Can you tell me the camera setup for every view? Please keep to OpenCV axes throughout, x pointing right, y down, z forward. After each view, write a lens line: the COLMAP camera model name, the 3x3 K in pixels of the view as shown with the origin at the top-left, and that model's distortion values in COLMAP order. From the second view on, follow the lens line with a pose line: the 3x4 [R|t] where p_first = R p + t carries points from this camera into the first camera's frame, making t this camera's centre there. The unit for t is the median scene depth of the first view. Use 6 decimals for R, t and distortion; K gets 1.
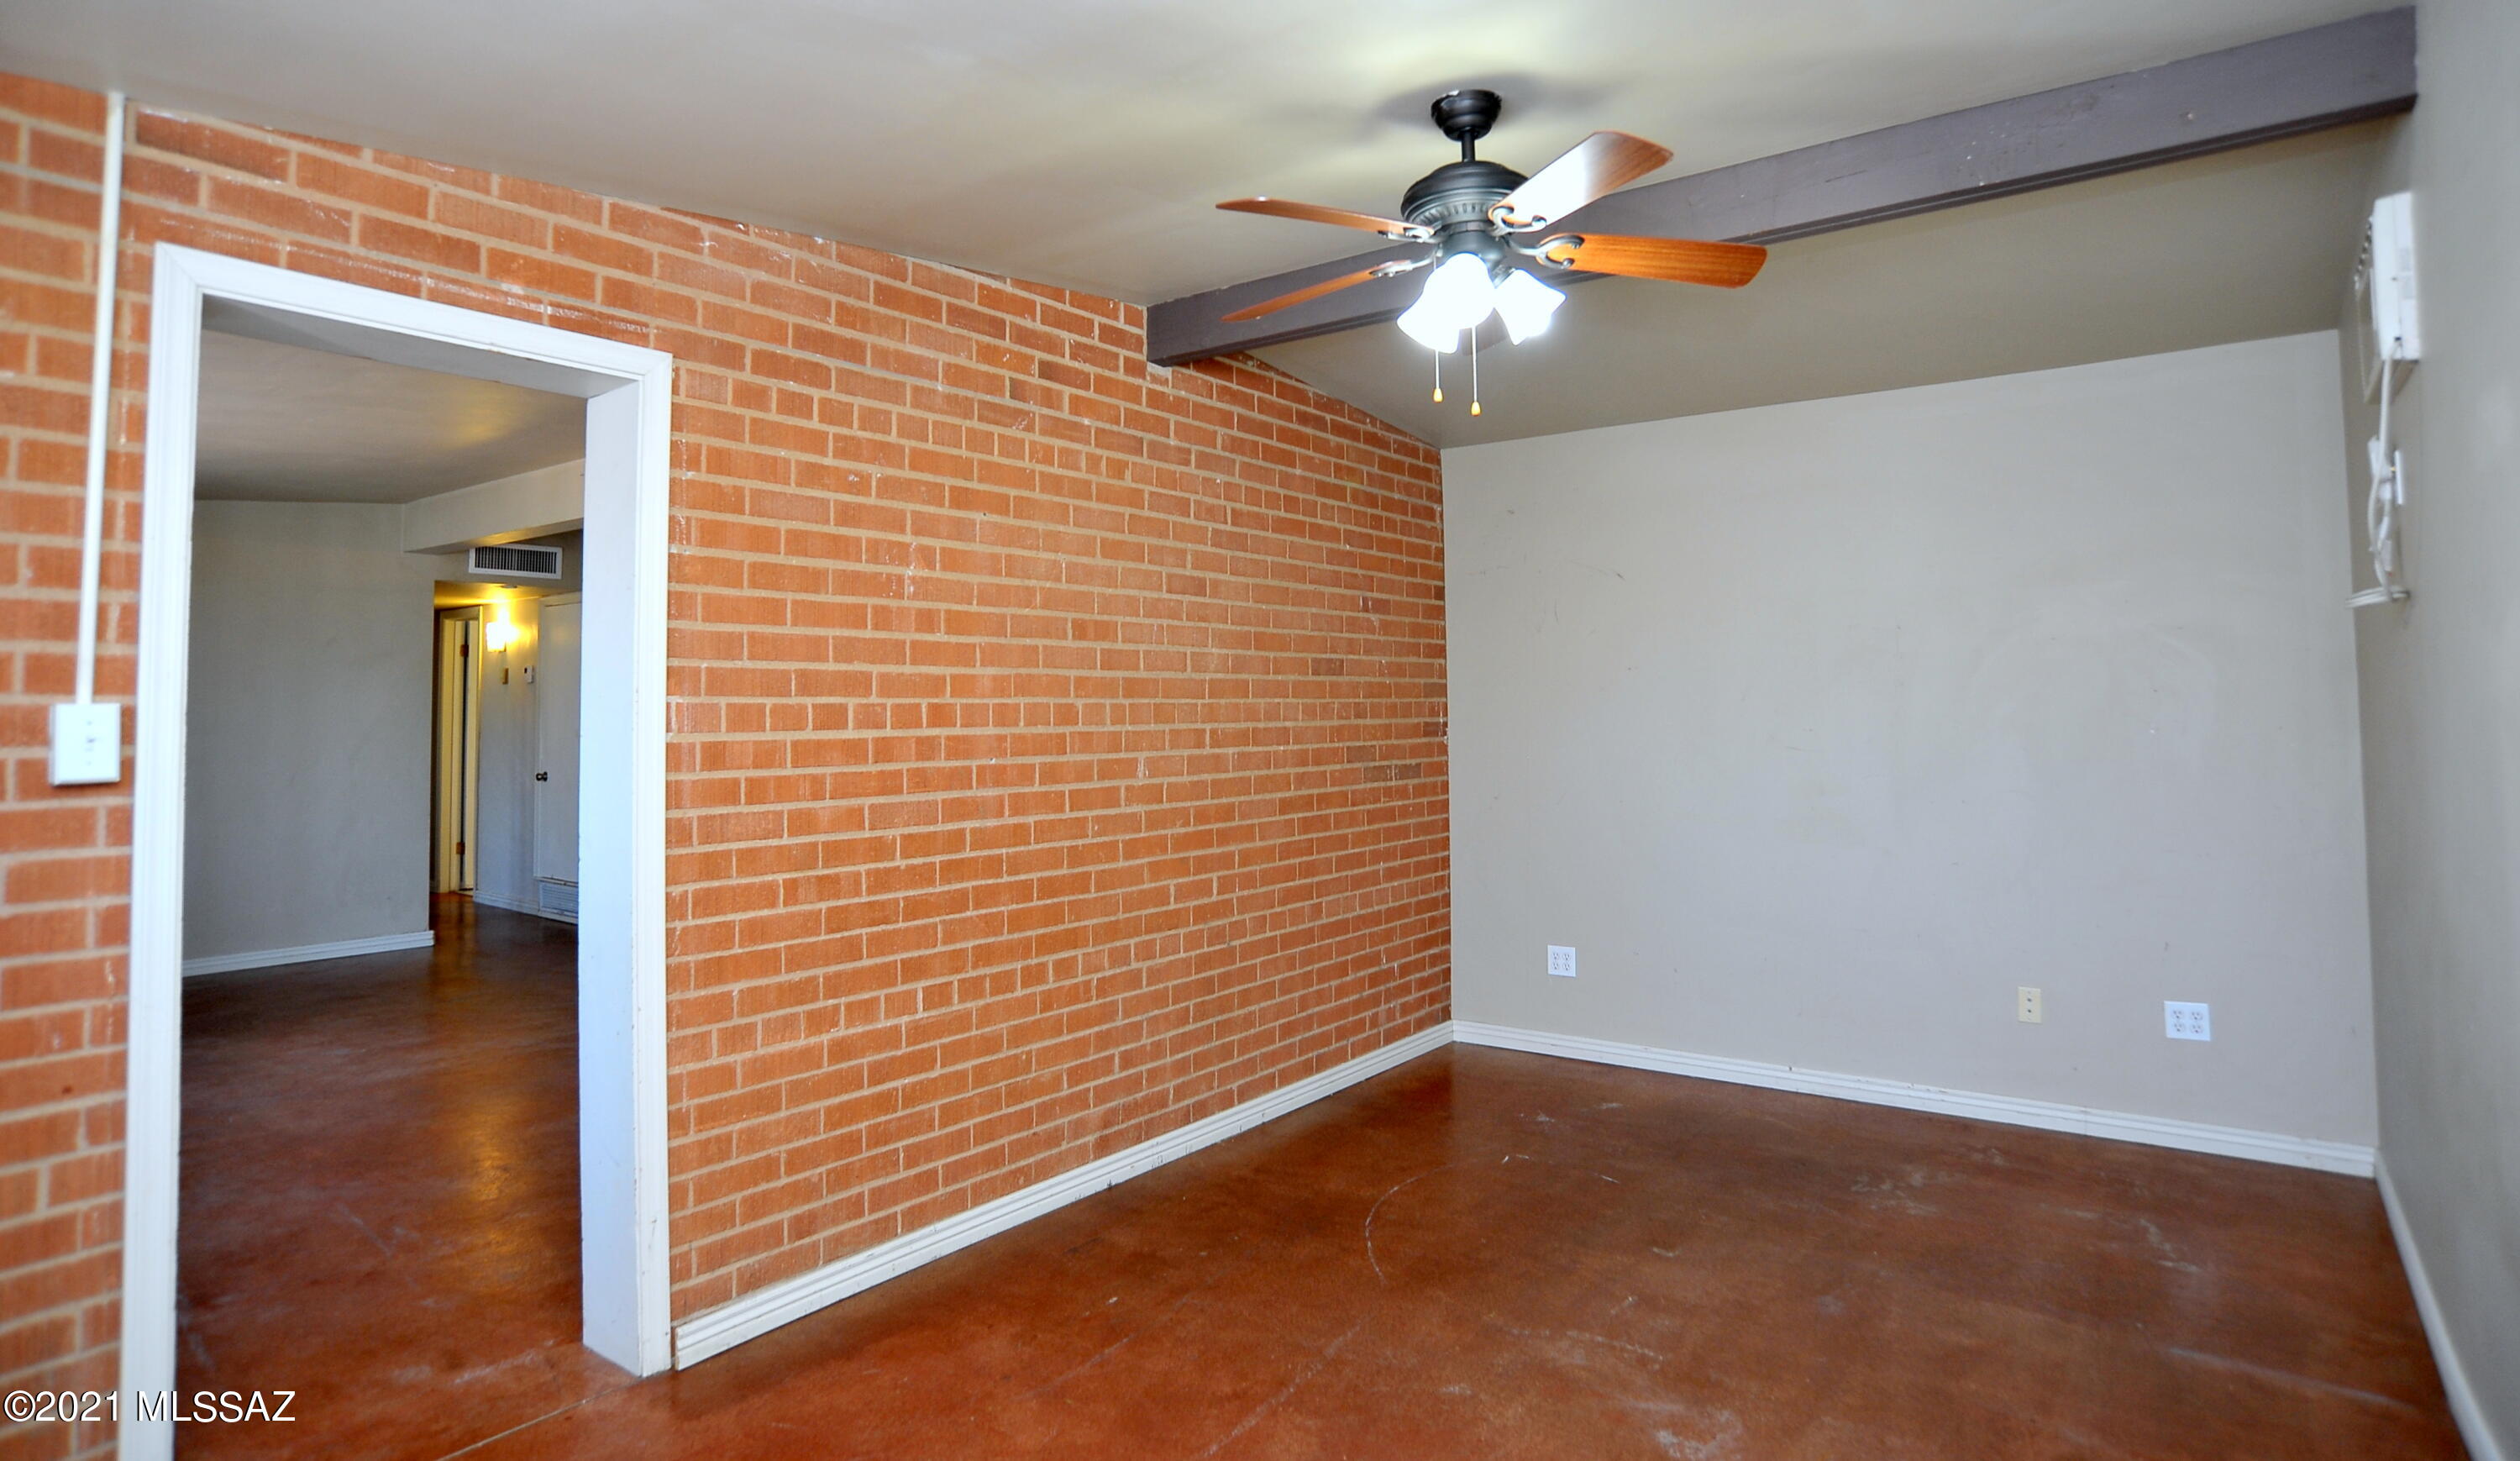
lens RADIAL K [[1298.3, 0, 1258.2], [0, 1298.3, 722.7], [0, 0, 1]] dist [-0.010353, 0.004939]
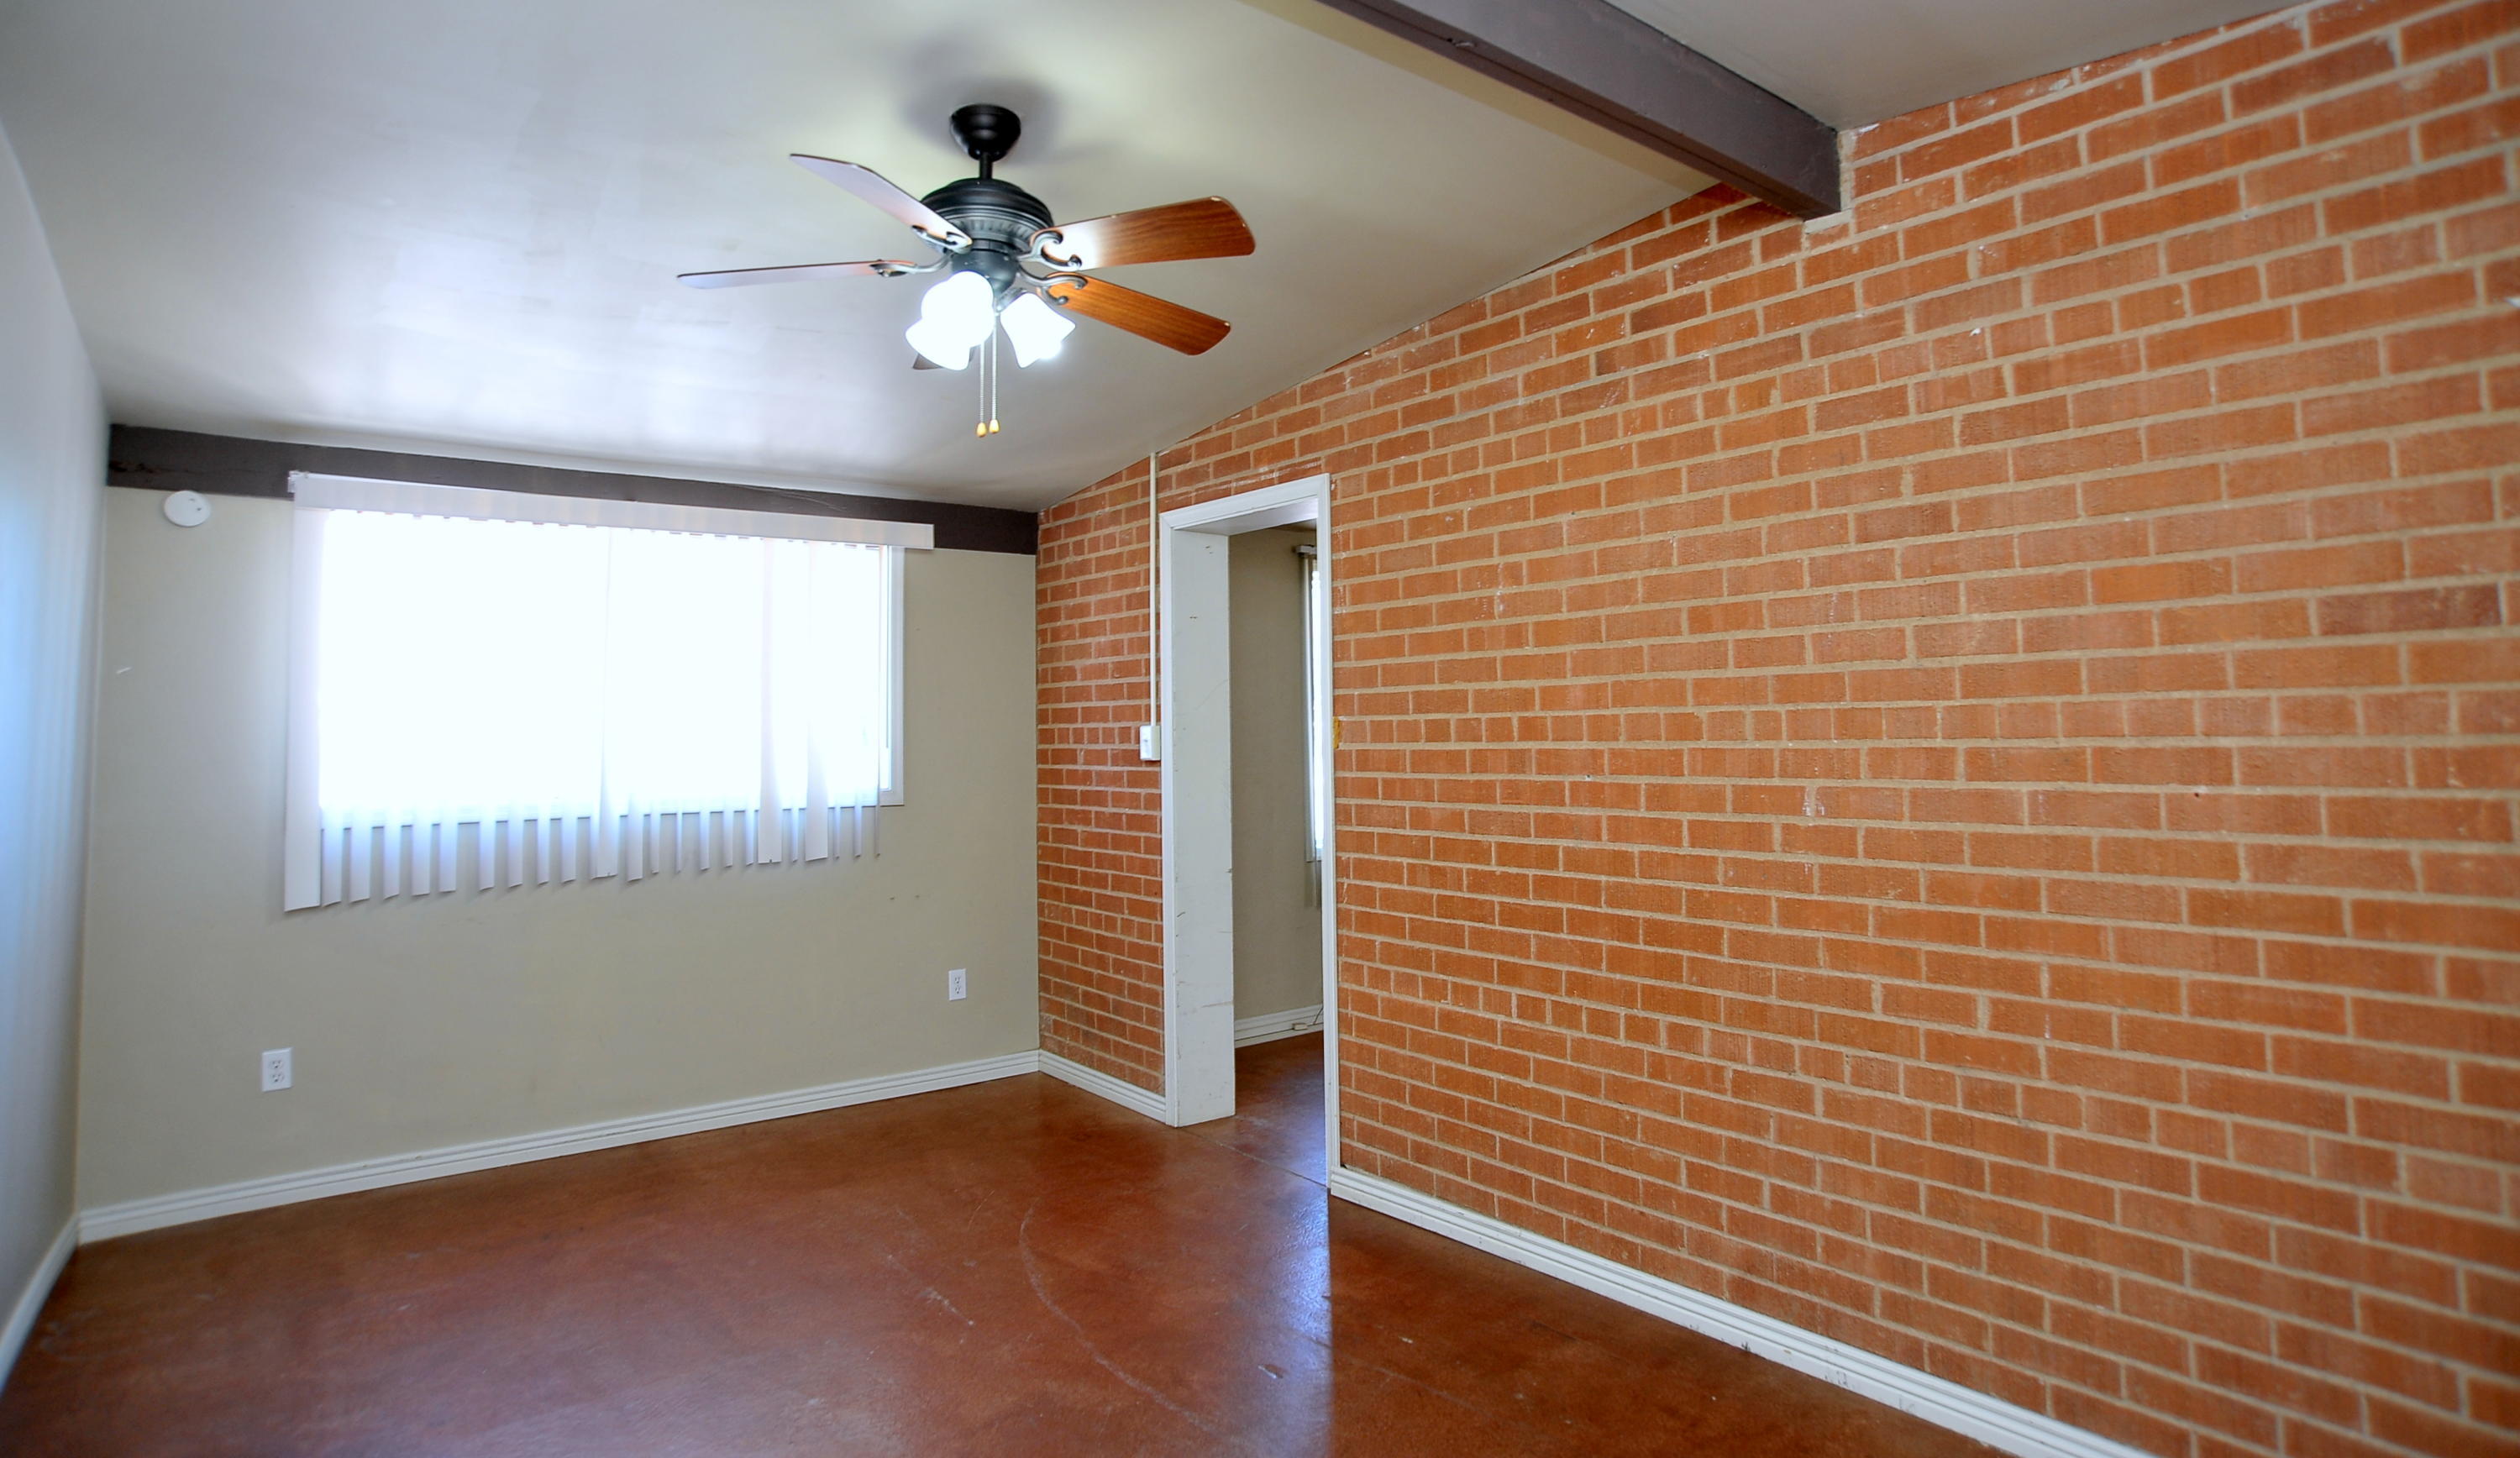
lens RADIAL K [[1298.1, 0, 1249.4], [0, 1298.1, 729.2], [0, 0, 1]] dist [-0.010353, 0.004939]
pose [[-0.216838, 0.008292, -0.976172, 0.763681], [0.008372, 0.999943, 0.006634, -0.013562], [0.976172, -0.006734, -0.216895, 0.988442]]
